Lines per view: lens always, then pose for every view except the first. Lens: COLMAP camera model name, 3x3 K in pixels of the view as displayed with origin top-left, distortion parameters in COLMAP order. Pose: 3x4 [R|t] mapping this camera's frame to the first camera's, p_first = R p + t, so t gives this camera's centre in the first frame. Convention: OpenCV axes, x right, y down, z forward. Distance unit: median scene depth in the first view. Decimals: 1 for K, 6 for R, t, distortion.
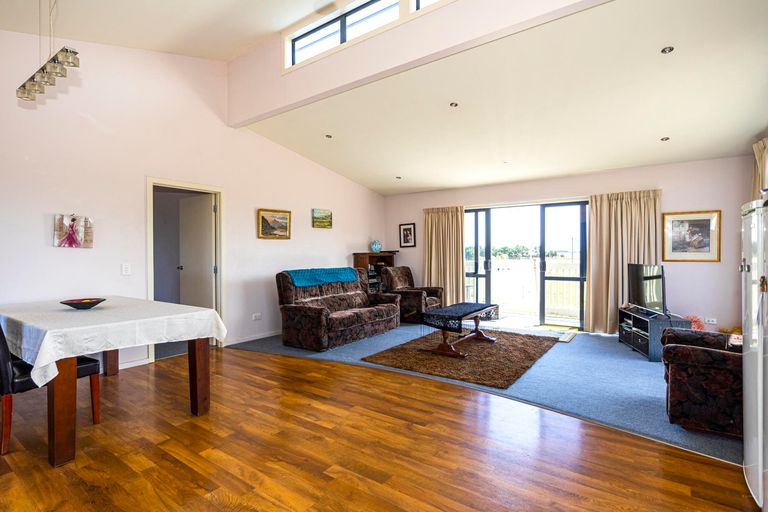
lens RADIAL K [[391.6, 0, 381.9], [0, 391.6, 255.3], [0, 0, 1]] dist [0.001033, 0.000225]
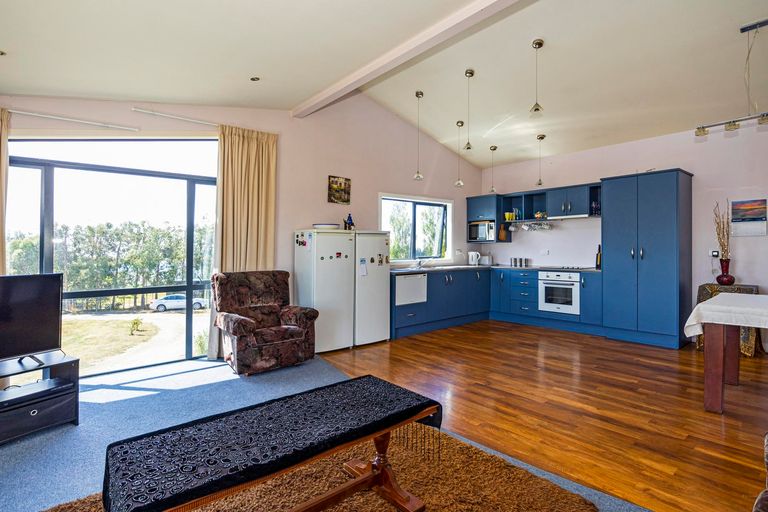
lens RADIAL K [[391.6, 0, 385.0], [0, 391.6, 252.4], [0, 0, 1]] dist [0.001033, 0.000225]
pose [[-0.972499, 0.008255, 0.232762, 0.084146], [0.009602, 0.999943, 0.004655, 0.004646], [-0.232711, 0.006762, -0.972522, 1.988378]]
